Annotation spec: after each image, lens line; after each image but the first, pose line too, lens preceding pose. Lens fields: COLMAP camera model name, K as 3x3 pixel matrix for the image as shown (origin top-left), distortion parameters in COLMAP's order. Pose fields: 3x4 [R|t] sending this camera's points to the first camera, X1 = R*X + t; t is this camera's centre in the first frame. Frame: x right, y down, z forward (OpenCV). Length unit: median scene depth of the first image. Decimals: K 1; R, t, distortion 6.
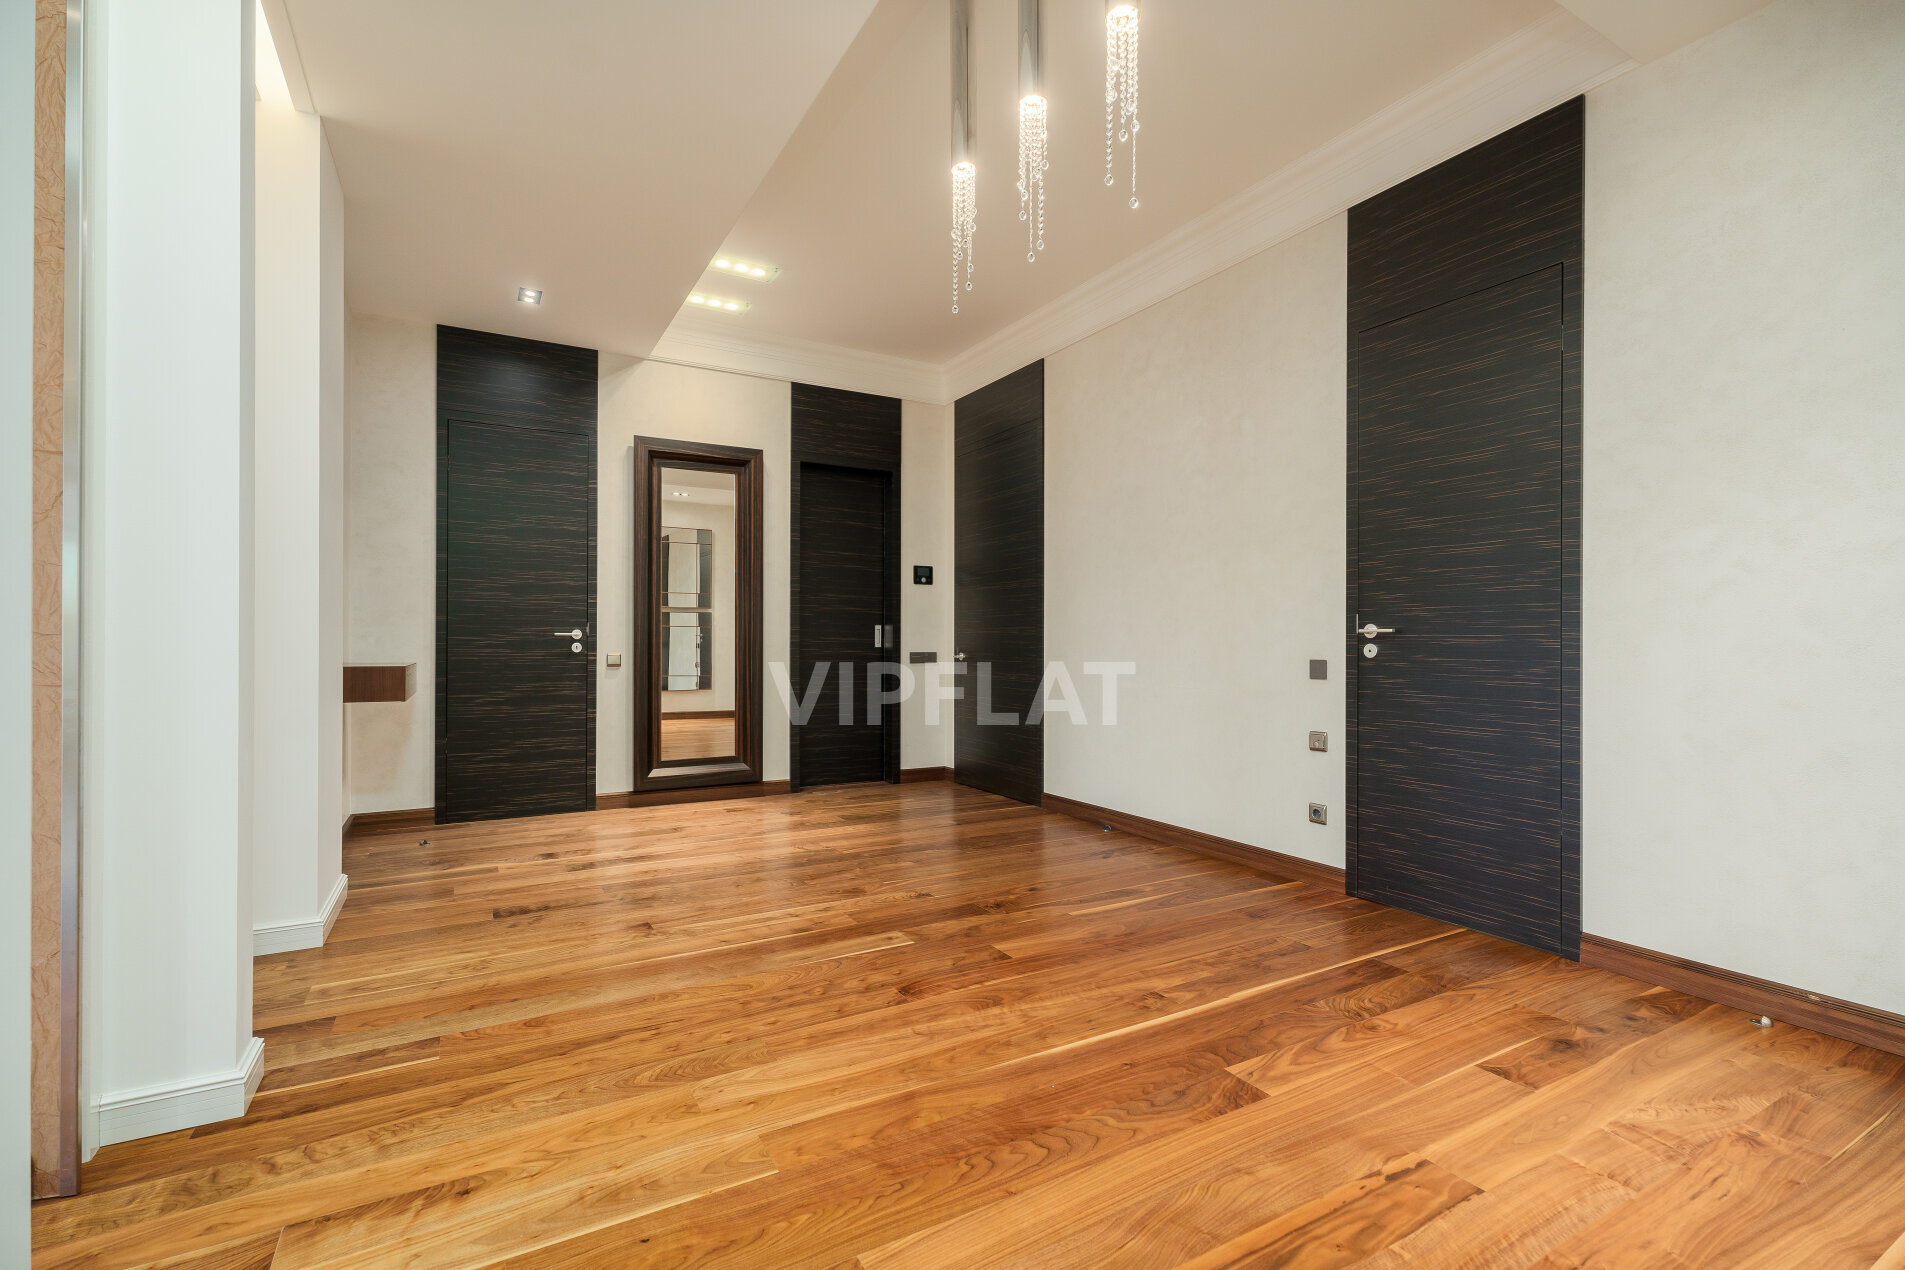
lens RADIAL K [[863.8, 0, 953.9], [0, 863.8, 638.0], [0, 0, 1]] dist [0.002763, 0.000221]
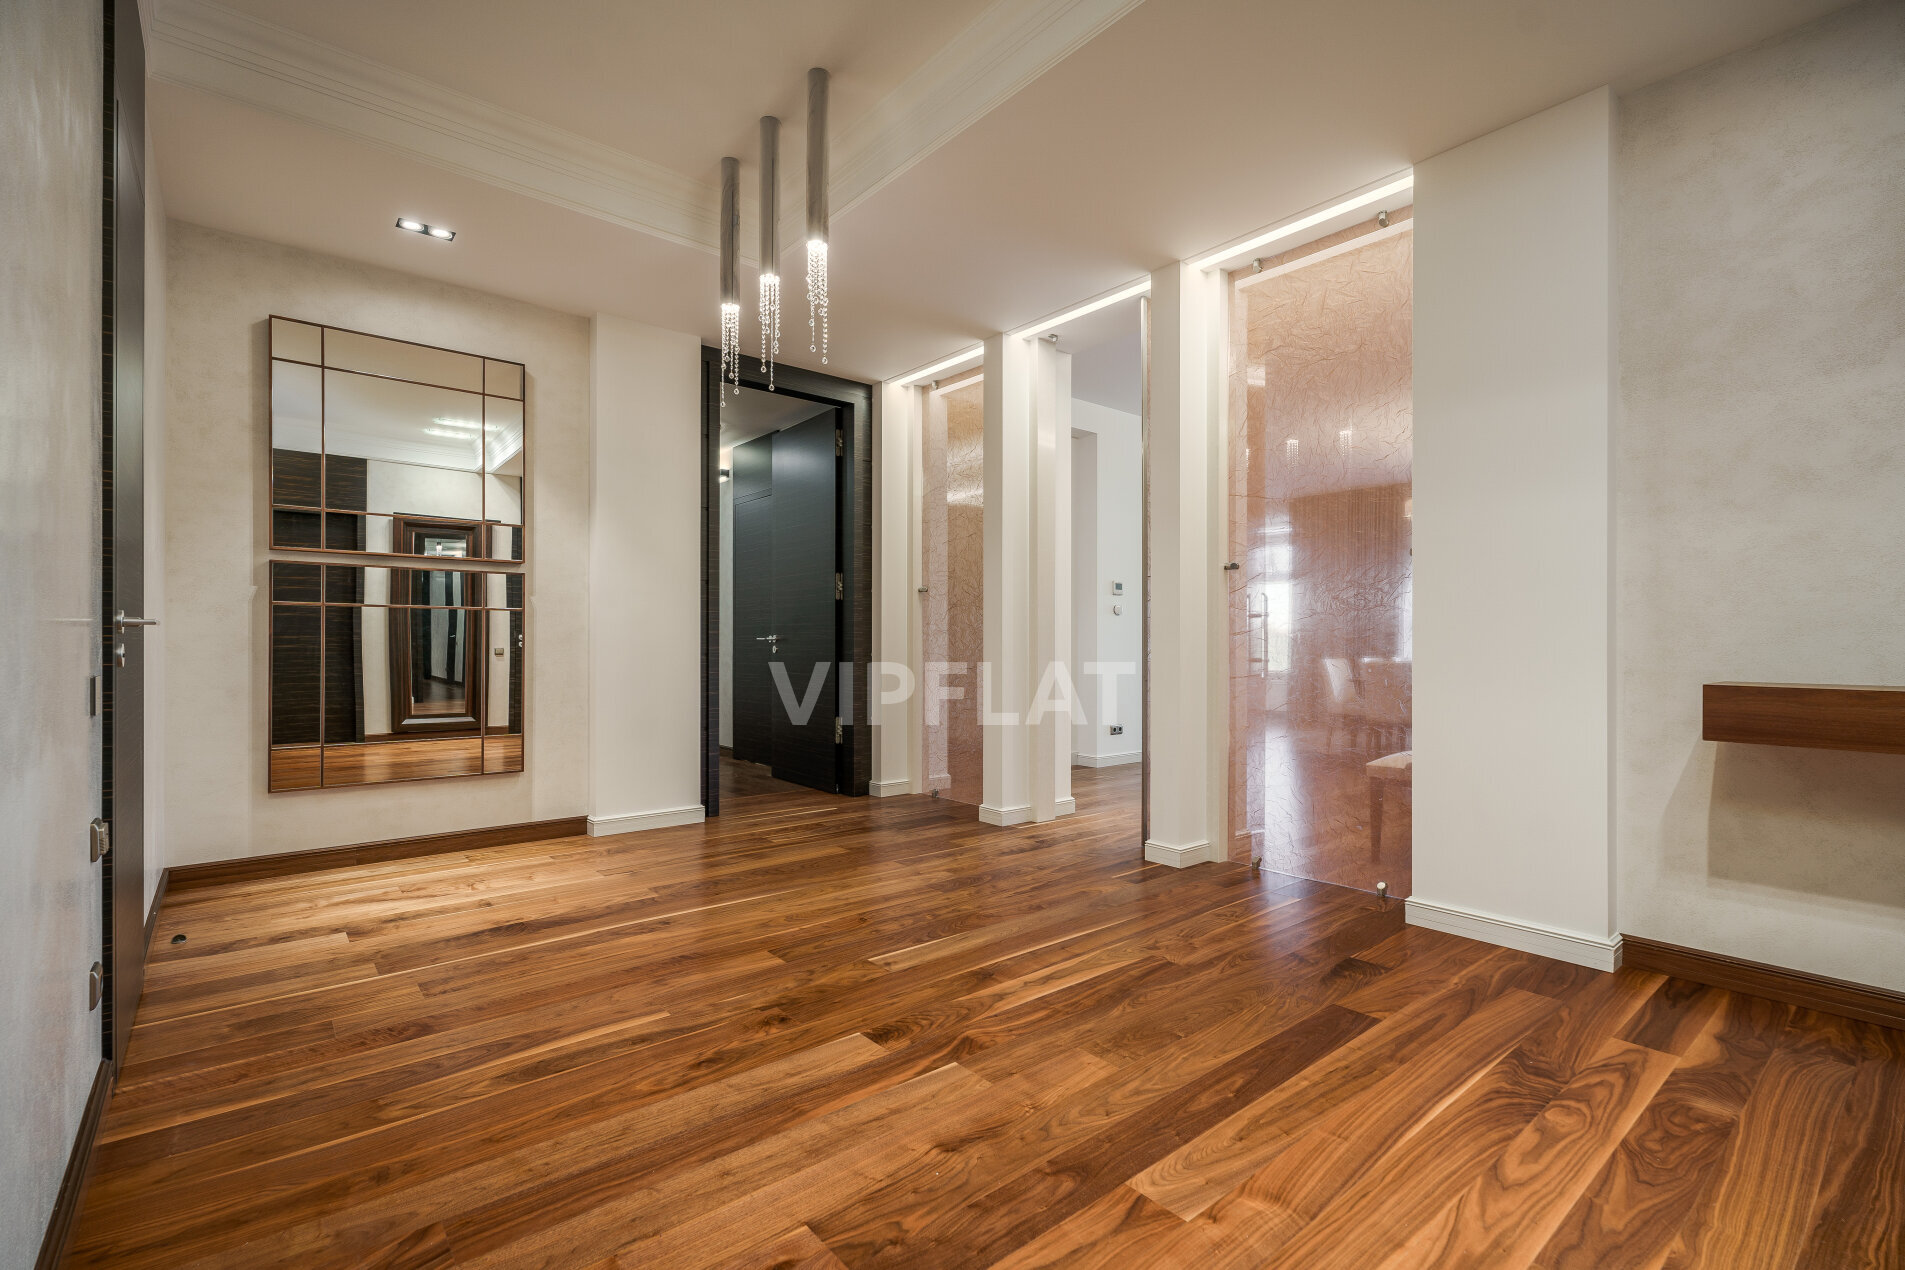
lens RADIAL K [[863.8, 0, 953.0], [0, 863.8, 640.3], [0, 0, 1]] dist [0.002763, 0.000221]
pose [[-0.985055, -0.005066, -0.172165, 0.029926], [-0.003881, 0.999966, -0.007215, 0.007690], [0.172195, -0.006439, -0.985042, 2.095914]]
